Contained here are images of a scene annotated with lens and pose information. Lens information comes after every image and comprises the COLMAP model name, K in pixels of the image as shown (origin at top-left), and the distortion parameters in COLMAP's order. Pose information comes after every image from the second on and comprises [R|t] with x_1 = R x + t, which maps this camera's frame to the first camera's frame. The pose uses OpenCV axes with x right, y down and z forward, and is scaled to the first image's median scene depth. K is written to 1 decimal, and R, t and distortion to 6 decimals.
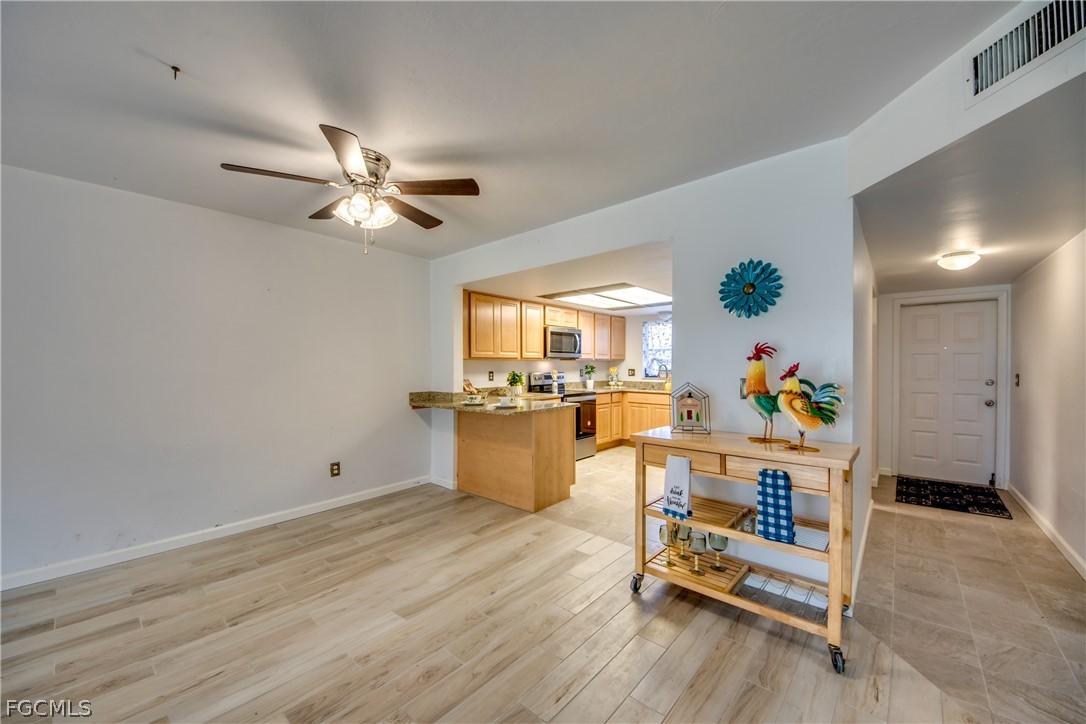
lens RADIAL K [[411.0, 0, 532.1], [0, 411.0, 368.8], [0, 0, 1]] dist [0.035543, -0.024654]
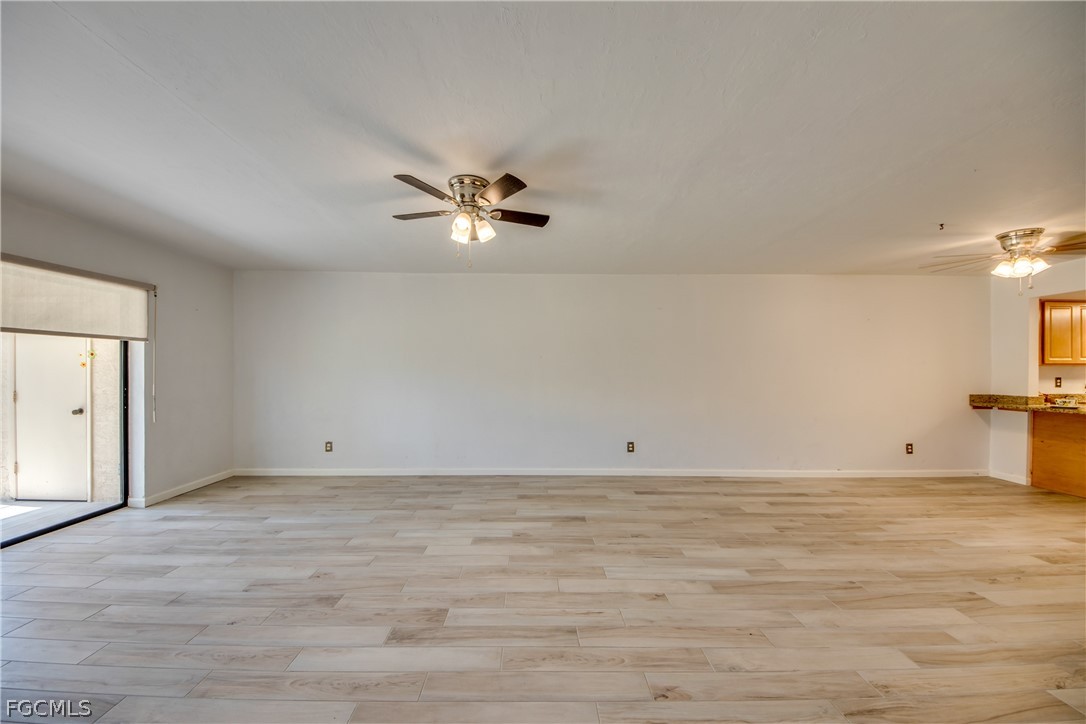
lens RADIAL K [[411.0, 0, 532.1], [0, 411.0, 368.8], [0, 0, 1]] dist [0.035543, -0.024654]
pose [[0.671734, 0.008852, -0.740740, -0.310169], [-0.013656, 0.999907, -0.000435, 0.004503], [0.740667, 0.010408, 0.671792, -0.810406]]
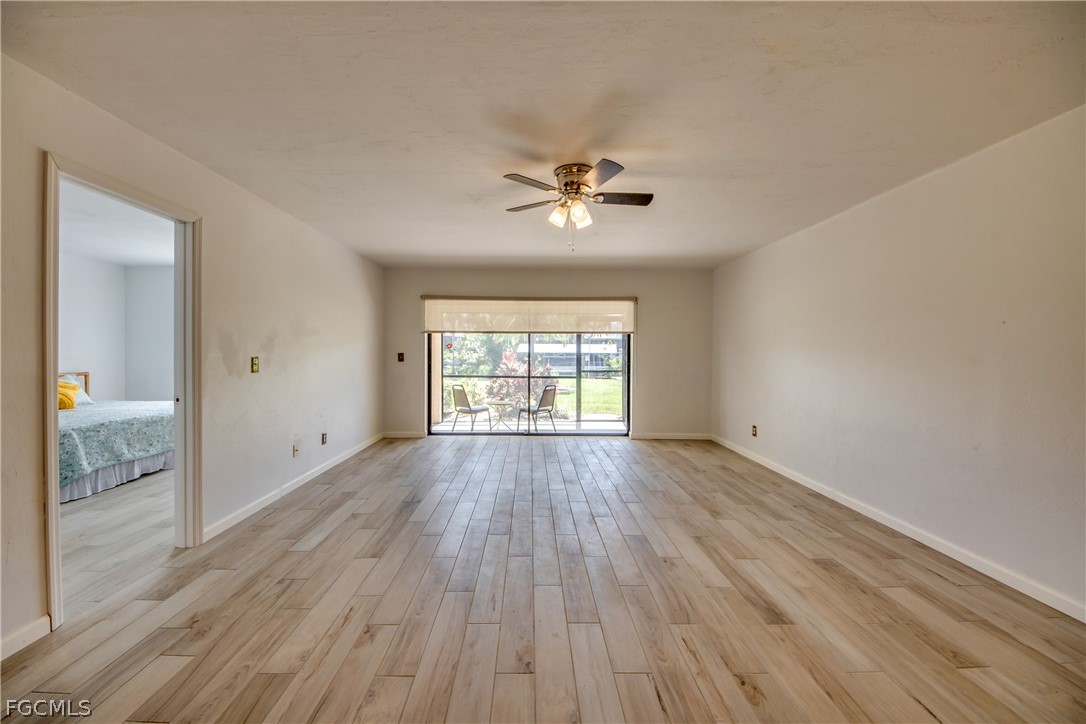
lens RADIAL K [[409.9, 0, 532.2], [0, 409.9, 353.0], [0, 0, 1]] dist [0.033384, -0.020461]
pose [[-0.743085, 0.004053, -0.669184, -0.355296], [-0.005594, 0.999909, 0.012268, 0.007846], [0.669173, 0.012860, -0.742995, 0.101820]]
